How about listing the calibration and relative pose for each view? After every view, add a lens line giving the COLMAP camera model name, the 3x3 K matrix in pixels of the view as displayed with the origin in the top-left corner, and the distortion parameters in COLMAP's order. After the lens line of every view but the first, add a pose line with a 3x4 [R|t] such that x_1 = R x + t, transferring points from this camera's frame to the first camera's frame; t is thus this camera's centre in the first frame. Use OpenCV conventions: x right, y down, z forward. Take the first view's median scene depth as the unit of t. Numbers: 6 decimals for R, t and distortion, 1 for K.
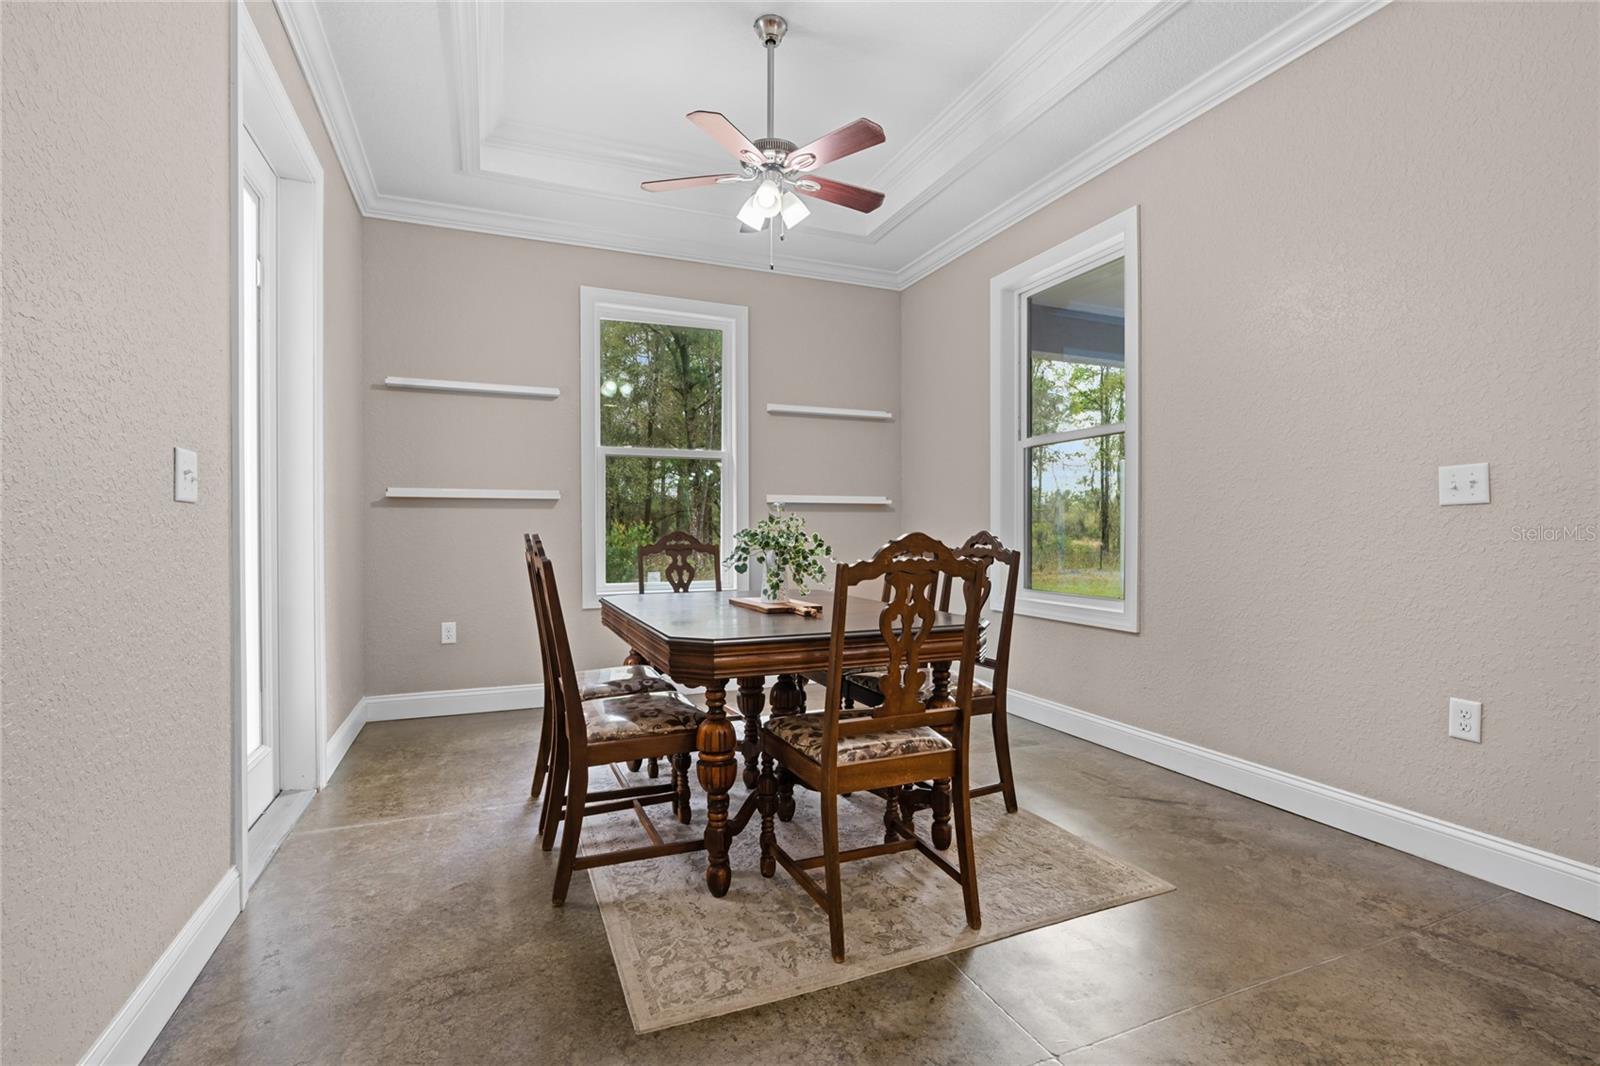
lens RADIAL K [[717.2, 0, 797.0], [0, 717.2, 533.9], [0, 0, 1]] dist [-0.005028, 0.001558]
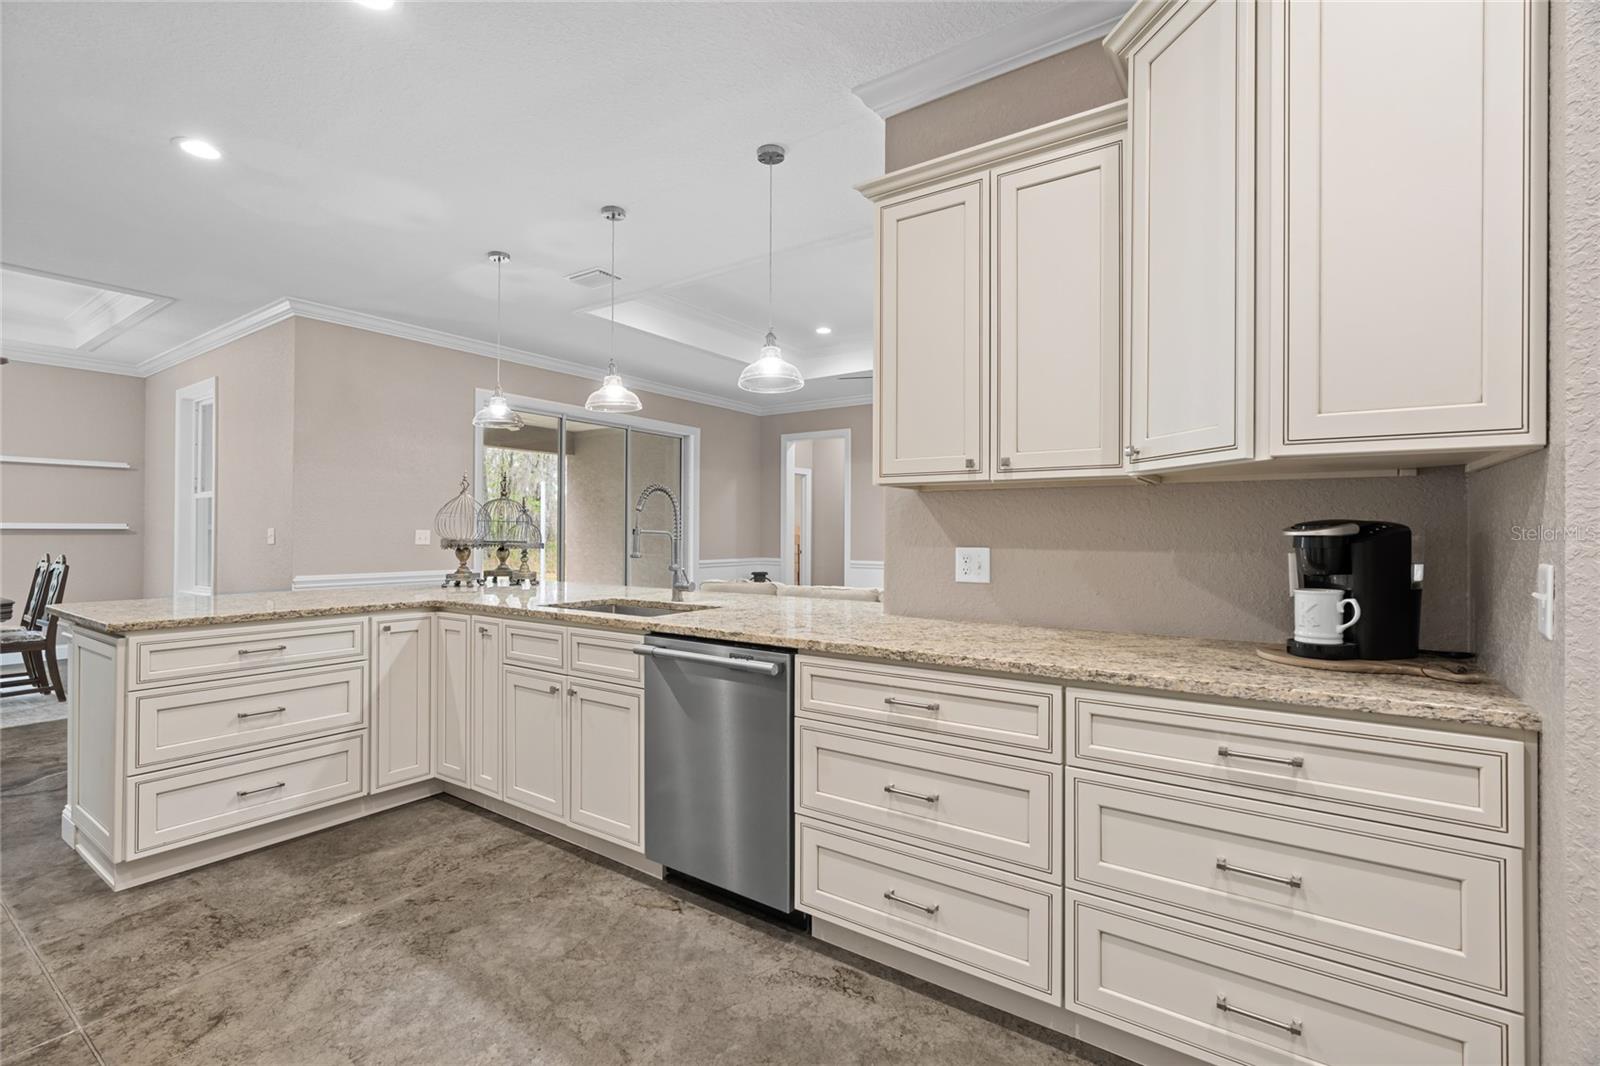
lens RADIAL K [[717.2, 0, 800.7], [0, 717.2, 534.6], [0, 0, 1]] dist [-0.005028, 0.001558]
pose [[0.843511, 0.006808, 0.537069, 0.488218], [-0.003699, 0.999970, -0.006867, -0.026069], [-0.537100, 0.003806, 0.843510, -0.889632]]
